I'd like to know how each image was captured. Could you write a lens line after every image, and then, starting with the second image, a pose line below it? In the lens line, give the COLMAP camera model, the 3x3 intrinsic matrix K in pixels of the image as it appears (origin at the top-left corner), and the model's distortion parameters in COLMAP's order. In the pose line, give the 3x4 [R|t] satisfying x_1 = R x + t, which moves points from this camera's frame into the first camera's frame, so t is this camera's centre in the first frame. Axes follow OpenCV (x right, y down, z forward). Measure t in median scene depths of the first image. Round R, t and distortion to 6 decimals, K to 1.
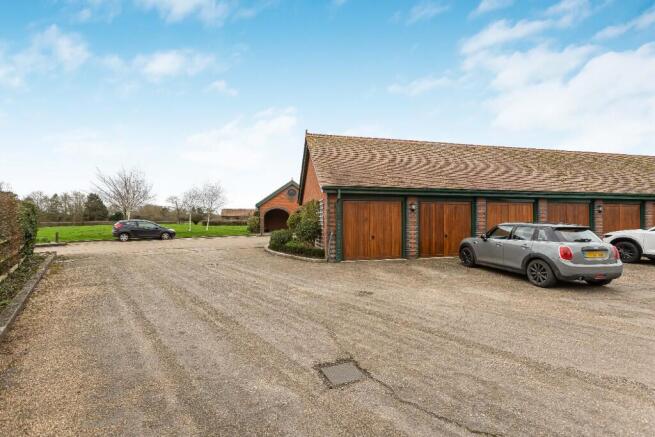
lens RADIAL K [[295.1, 0, 325.6], [0, 295.1, 219.4], [0, 0, 1]] dist [-0.003248, 0.002826]
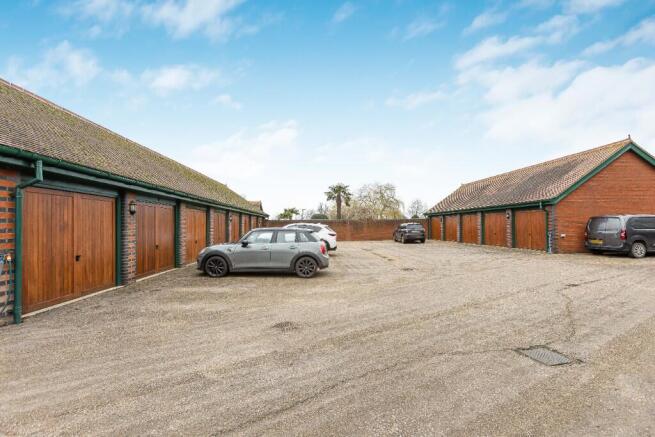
lens RADIAL K [[295.1, 0, 325.0], [0, 295.1, 219.9], [0, 0, 1]] dist [-0.003248, 0.002826]
pose [[0.143231, 0.021042, 0.989466, -0.417544], [0.005487, 0.999742, -0.022055, 0.004612], [-0.989674, 0.008588, 0.143079, 0.581012]]
